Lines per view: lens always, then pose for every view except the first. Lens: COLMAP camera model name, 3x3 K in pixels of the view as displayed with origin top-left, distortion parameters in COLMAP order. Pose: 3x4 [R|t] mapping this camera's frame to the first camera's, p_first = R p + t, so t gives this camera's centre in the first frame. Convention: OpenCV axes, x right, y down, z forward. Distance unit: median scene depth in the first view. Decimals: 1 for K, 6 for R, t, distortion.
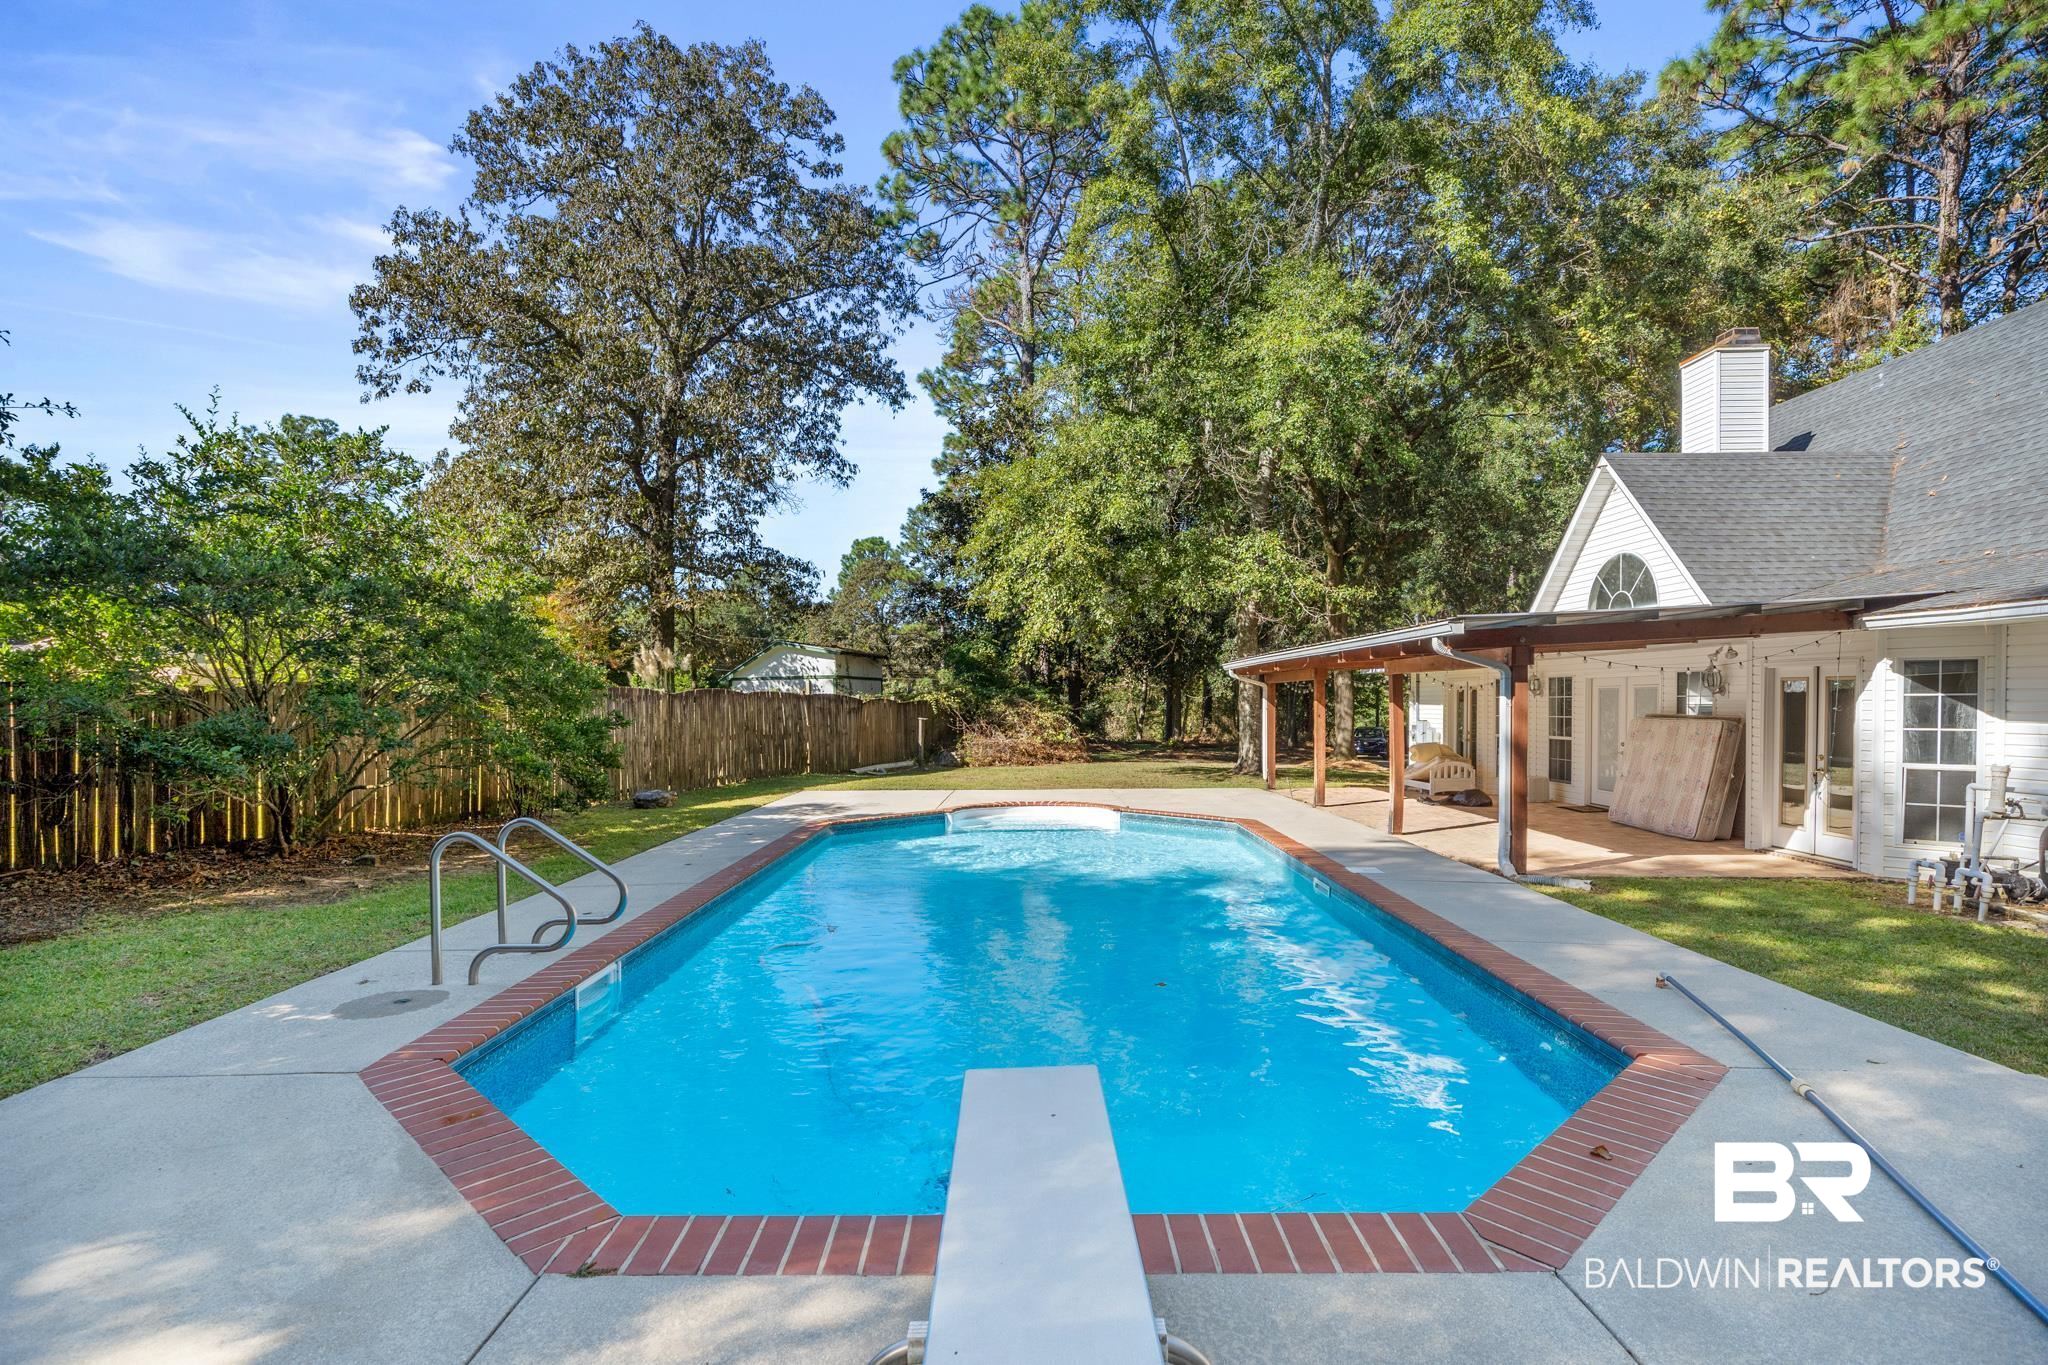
lens RADIAL K [[1000.5, 0, 1021.1], [0, 1000.5, 717.0], [0, 0, 1]] dist [-0.002212, 0.000256]
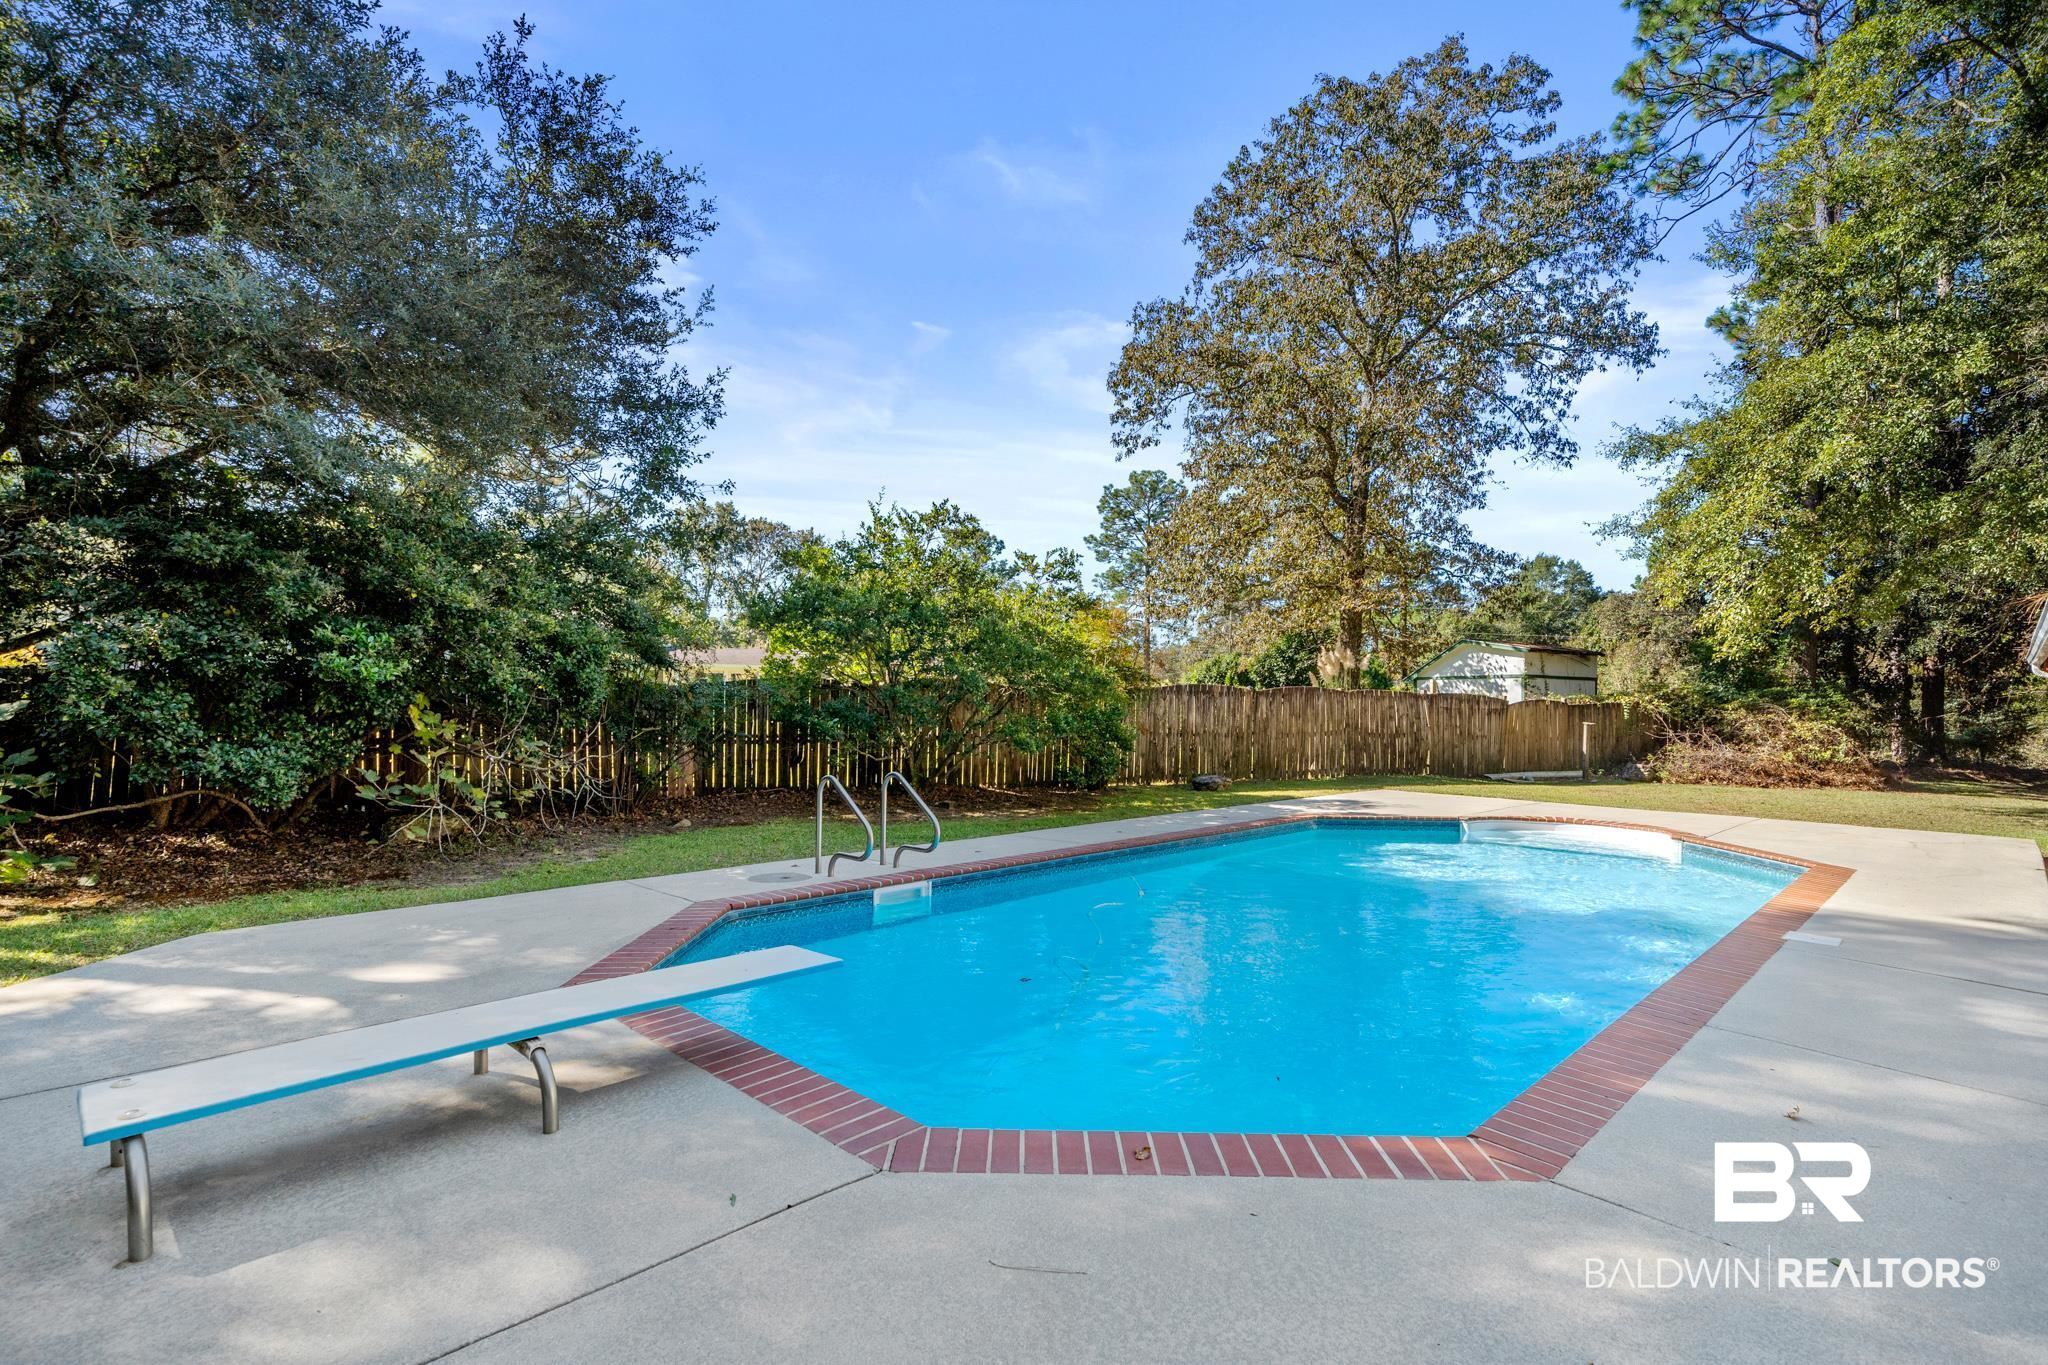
lens RADIAL K [[994.8, 0, 1024.0], [0, 994.8, 682.5], [0, 0, 1]] dist [0.002761, -0.009282]
pose [[0.709361, 0.003262, -0.704838, 0.138768], [-0.028334, 0.999313, -0.023891, 0.000559], [0.704276, 0.036919, 0.708966, 0.025686]]
